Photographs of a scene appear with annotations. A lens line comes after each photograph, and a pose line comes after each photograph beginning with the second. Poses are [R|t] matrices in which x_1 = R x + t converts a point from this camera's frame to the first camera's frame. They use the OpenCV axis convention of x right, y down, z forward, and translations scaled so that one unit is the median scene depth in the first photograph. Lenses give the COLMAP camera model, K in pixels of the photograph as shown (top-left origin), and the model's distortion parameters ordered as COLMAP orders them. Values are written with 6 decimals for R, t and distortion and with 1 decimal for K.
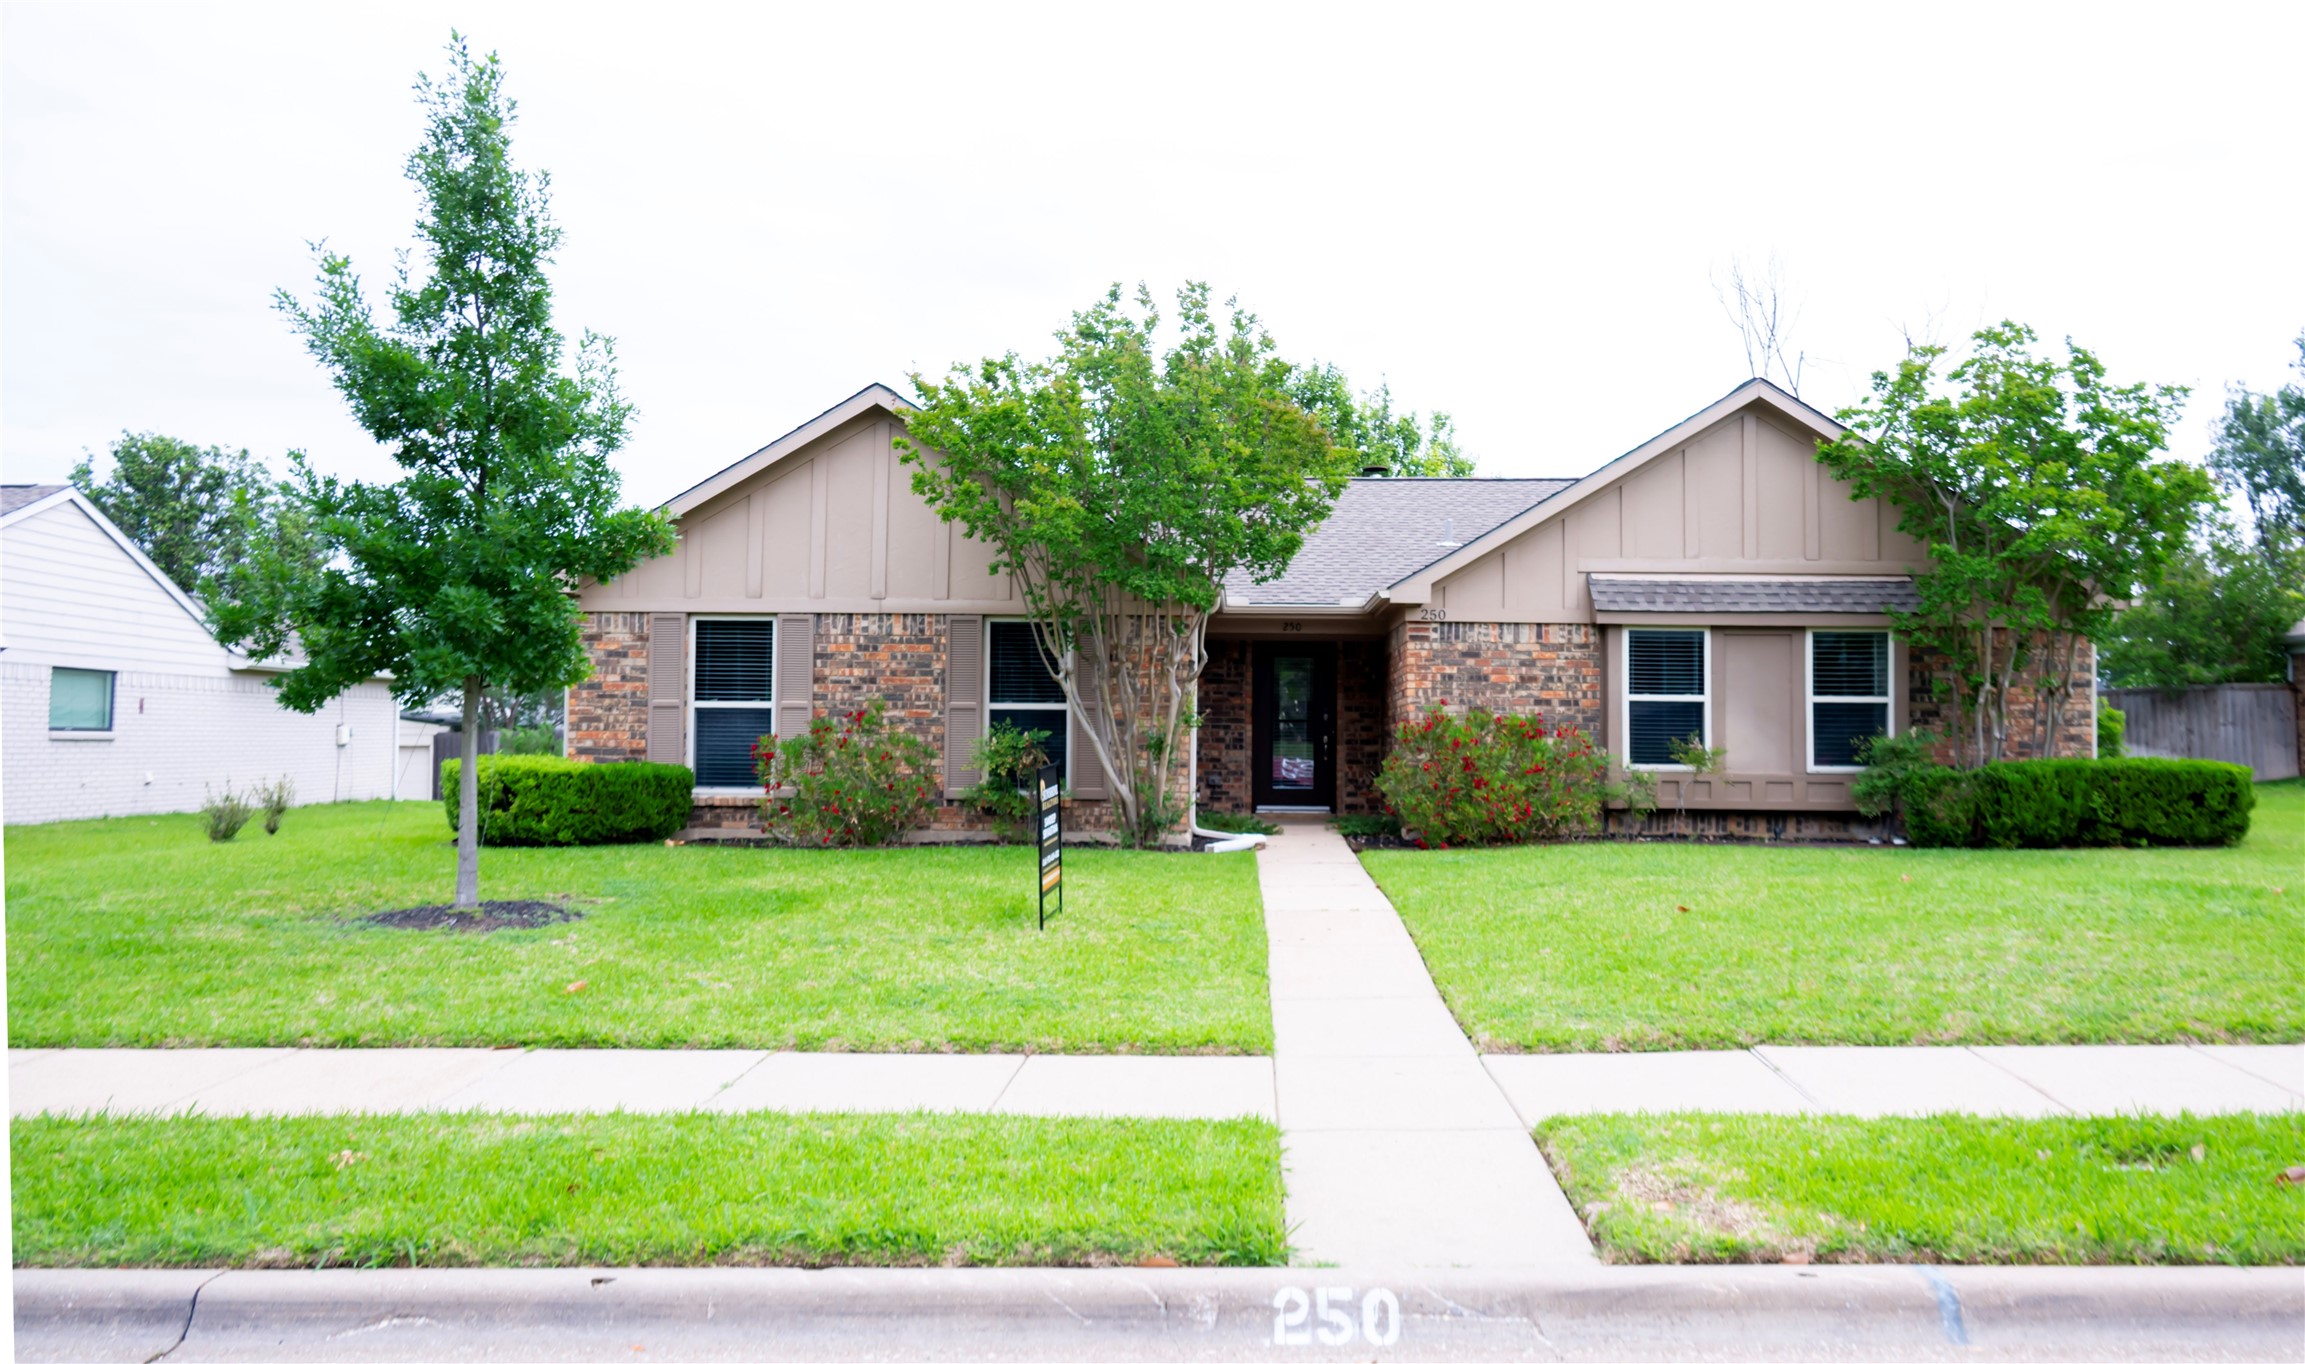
lens RADIAL K [[1622.8, 0, 1216.2], [0, 1622.8, 683.2], [0, 0, 1]] dist [0.042628, -0.000241]
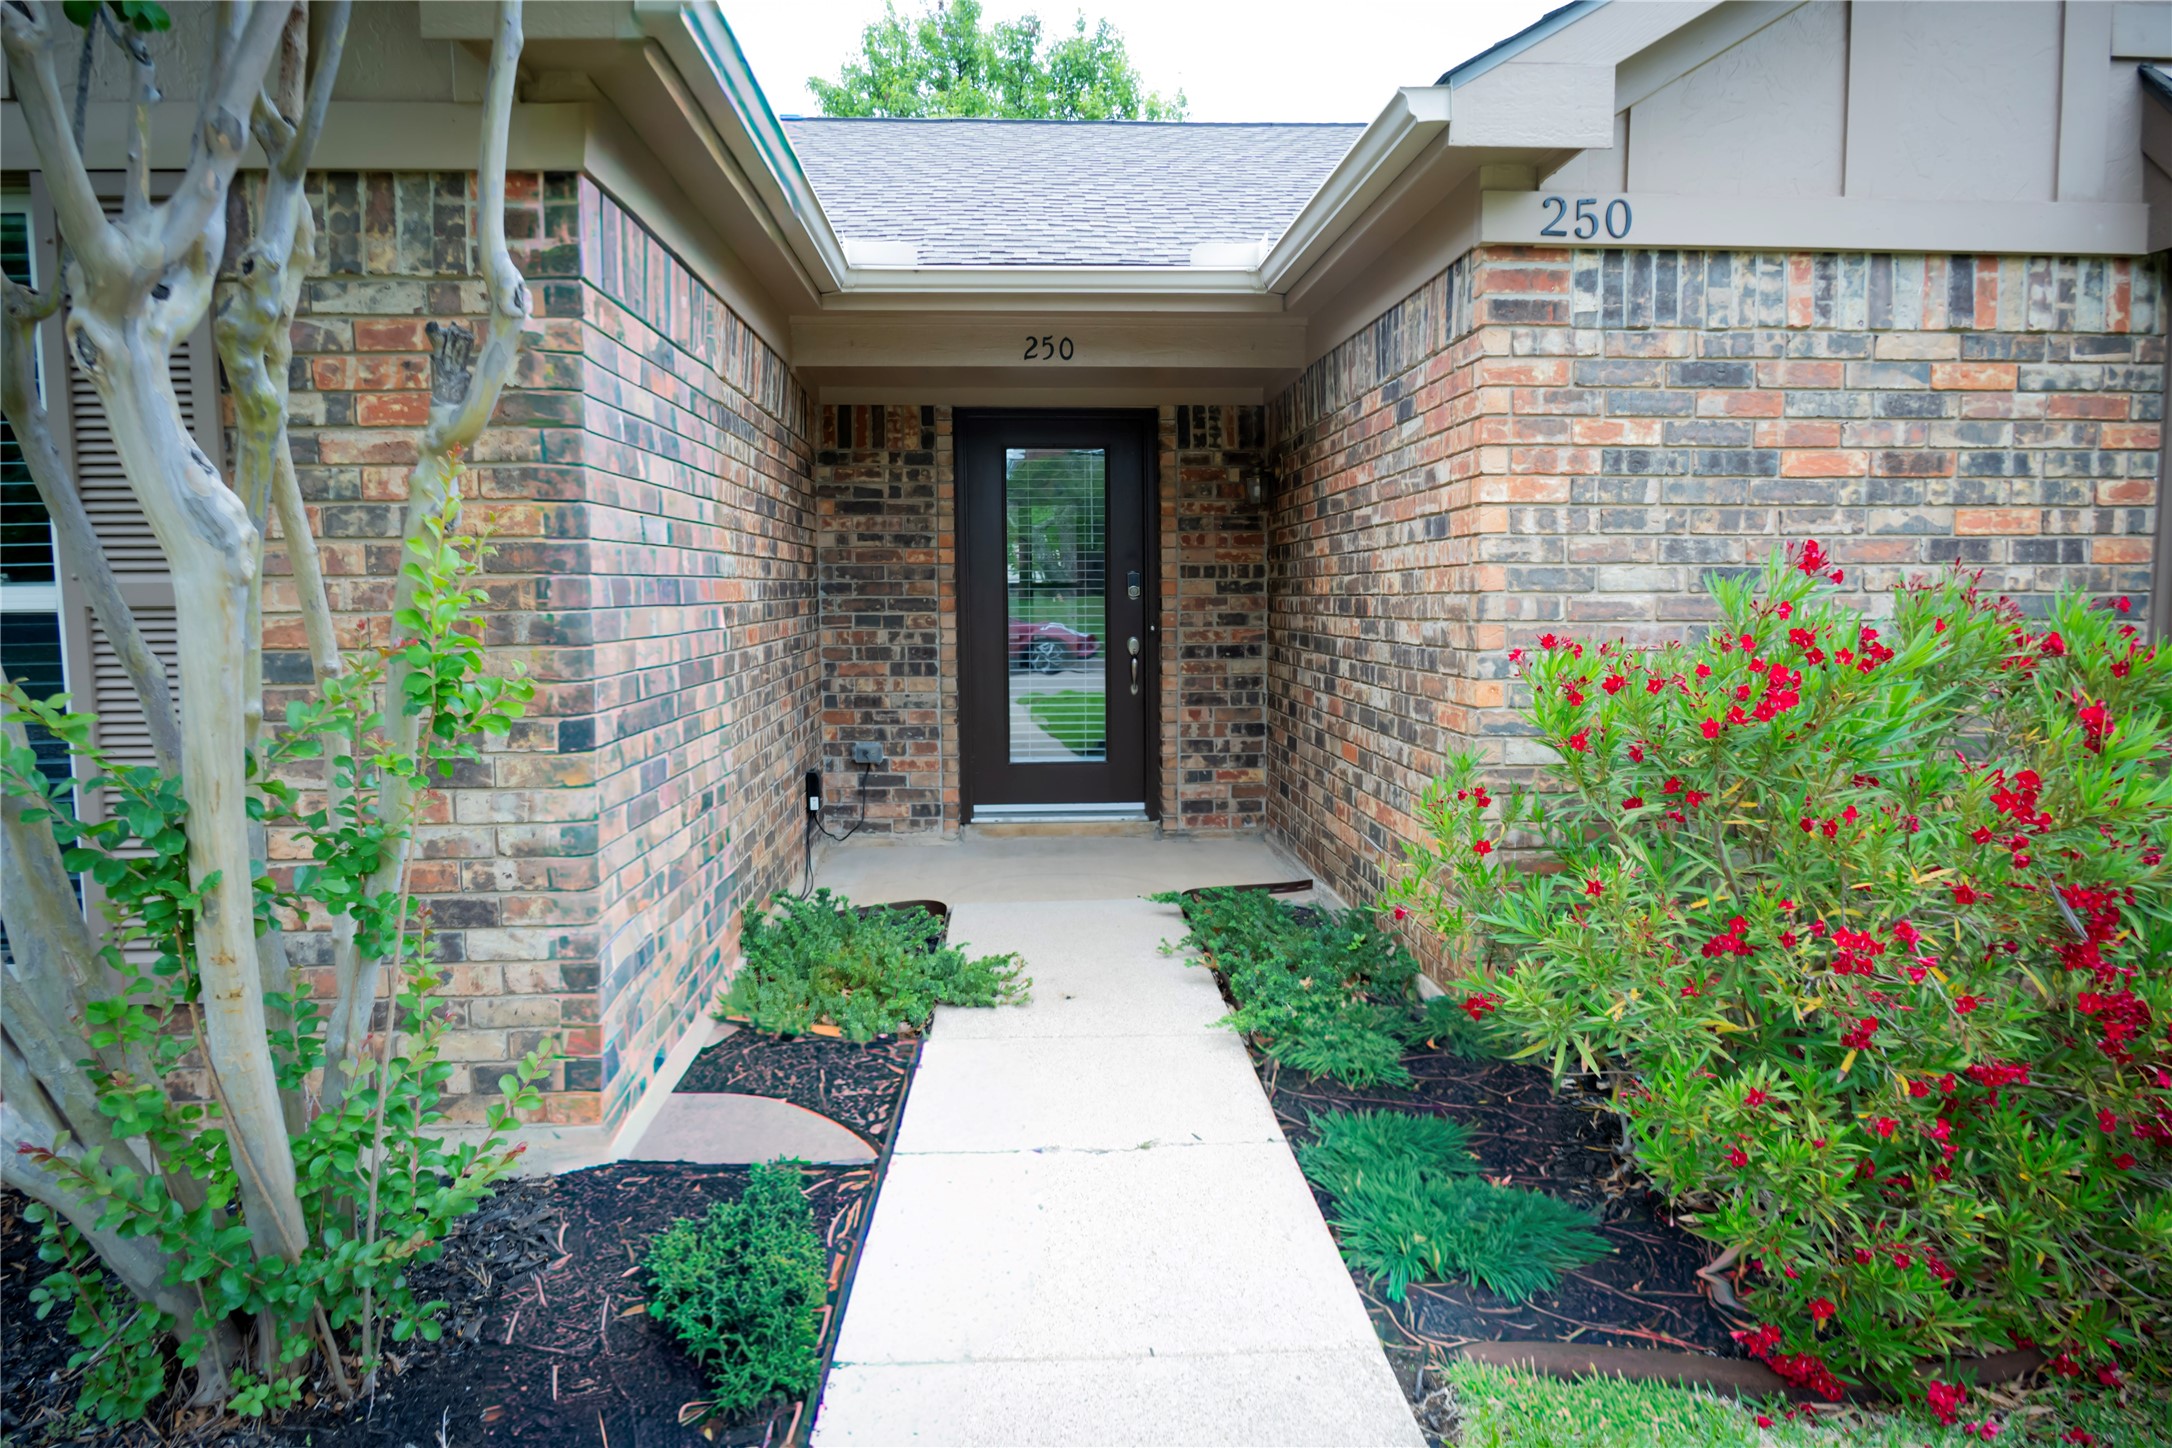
lens RADIAL K [[1403.9, 0, 1090.0], [0, 1403.9, 730.8], [0, 0, 1]] dist [-0.012714, 0.001074]
pose [[0.997216, -0.023150, 0.070881, 0.036214], [0.013191, 0.990363, 0.137867, 0.007473], [-0.073389, -0.136548, 0.987911, 0.775353]]
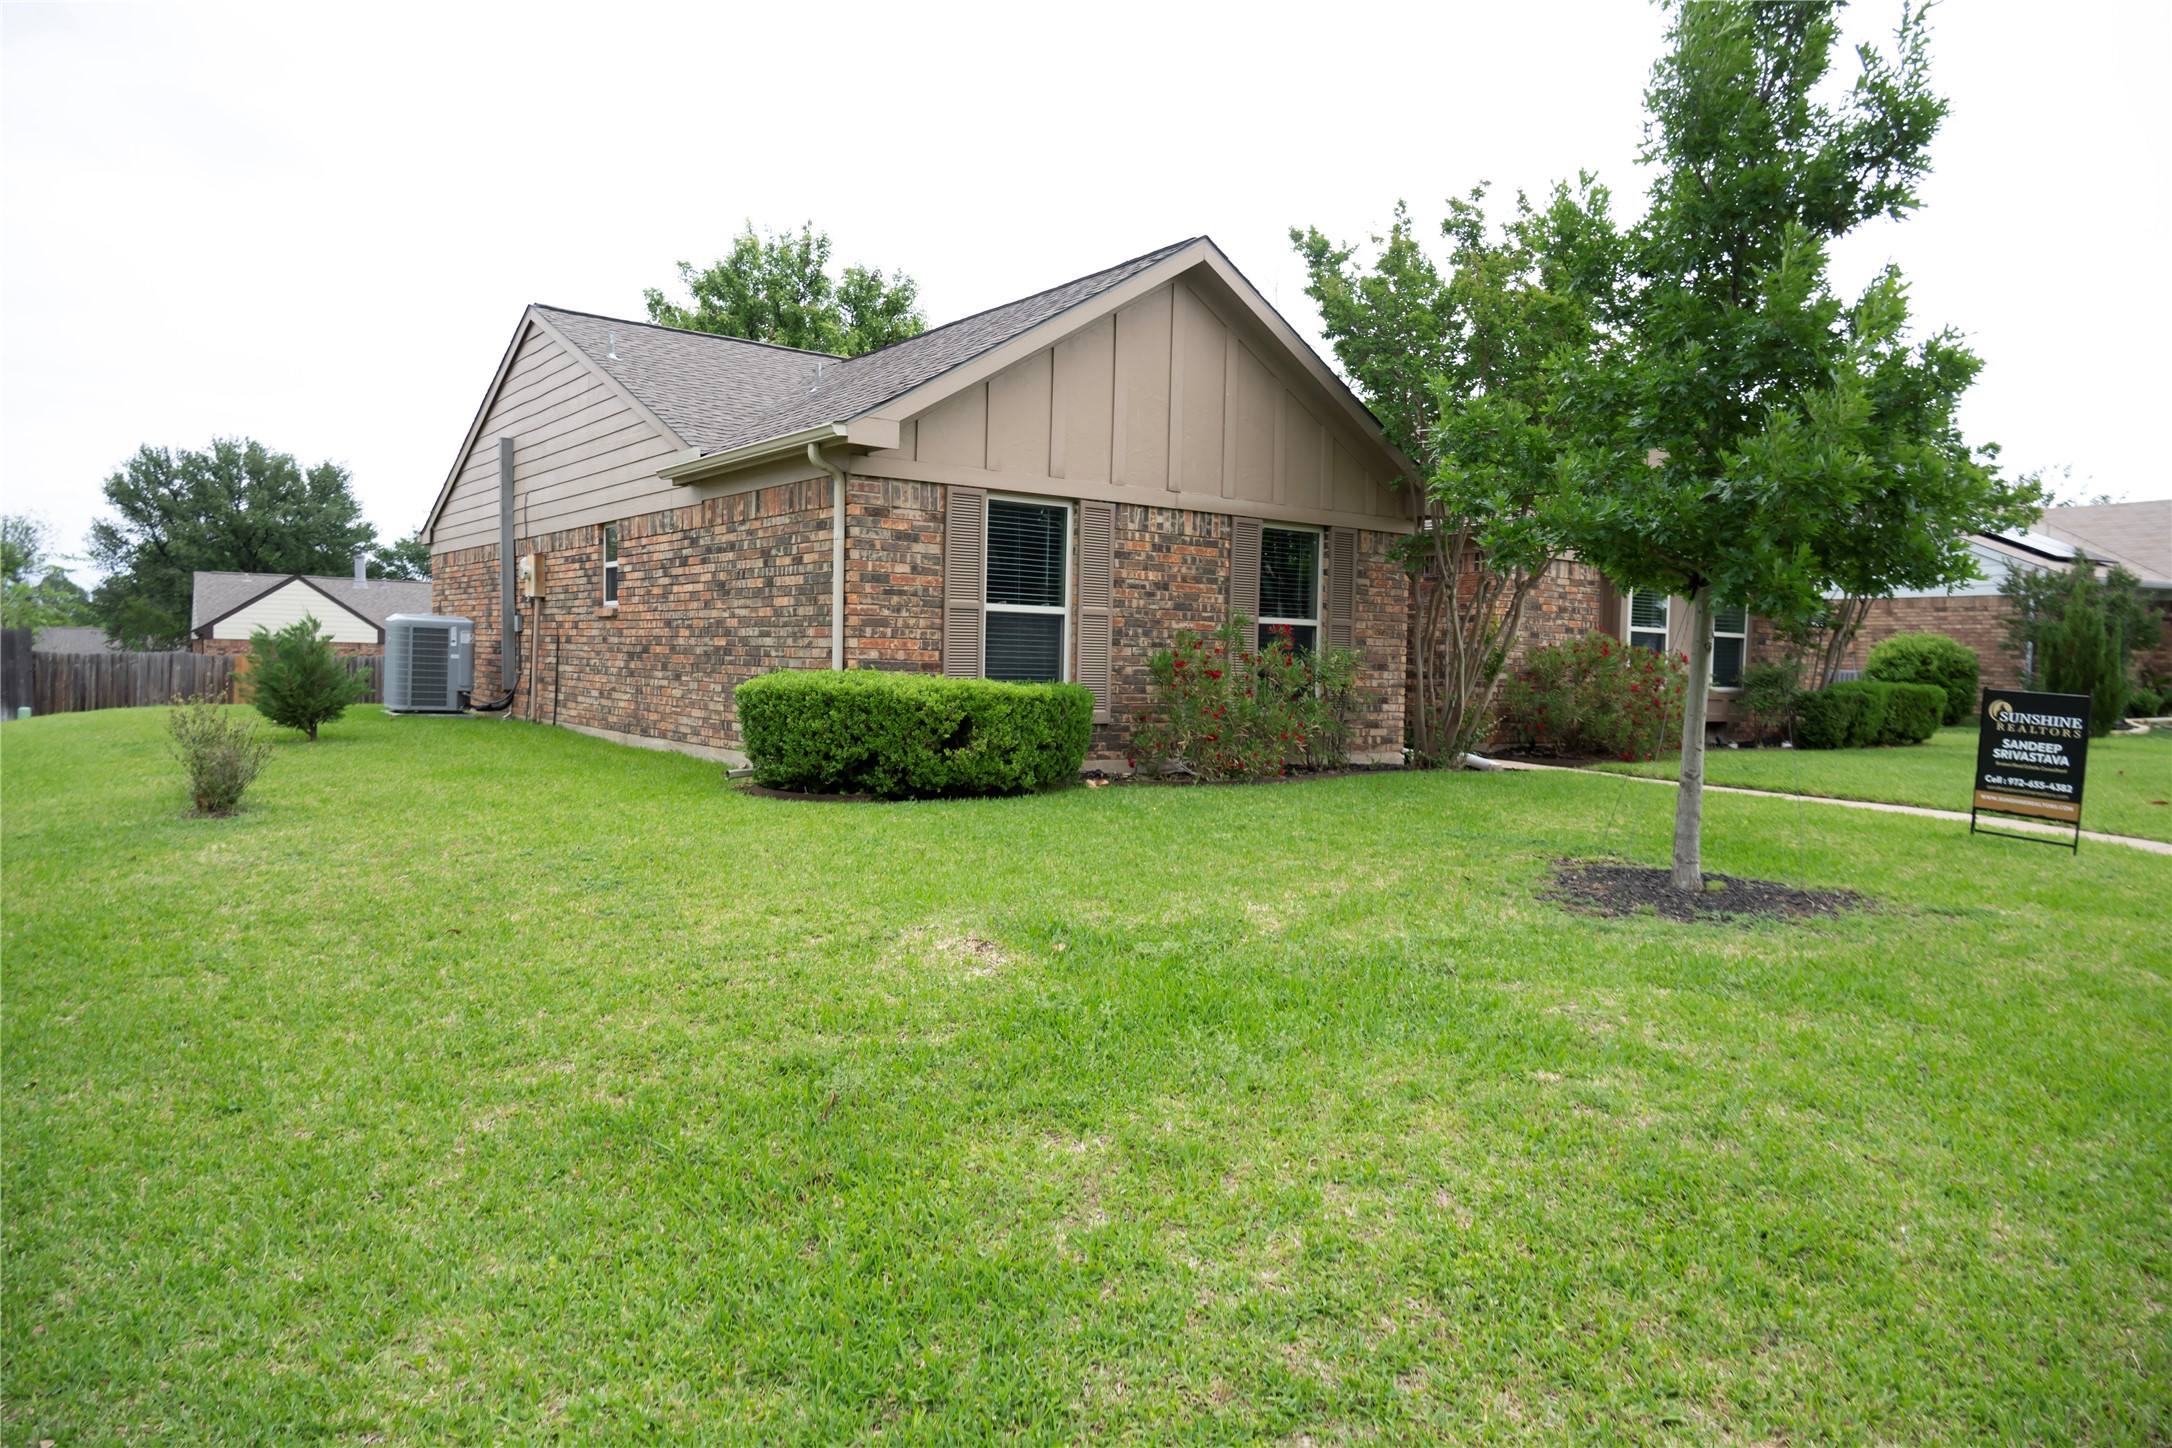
lens RADIAL K [[1403.9, 0, 1090.0], [0, 1403.9, 730.8], [0, 0, 1]] dist [-0.012714, 0.001074]
pose [[0.792276, -0.019030, 0.609866, -0.679019], [-0.037795, 0.996064, 0.080179, 0.015840], [-0.608991, -0.086574, 0.788438, 0.418762]]
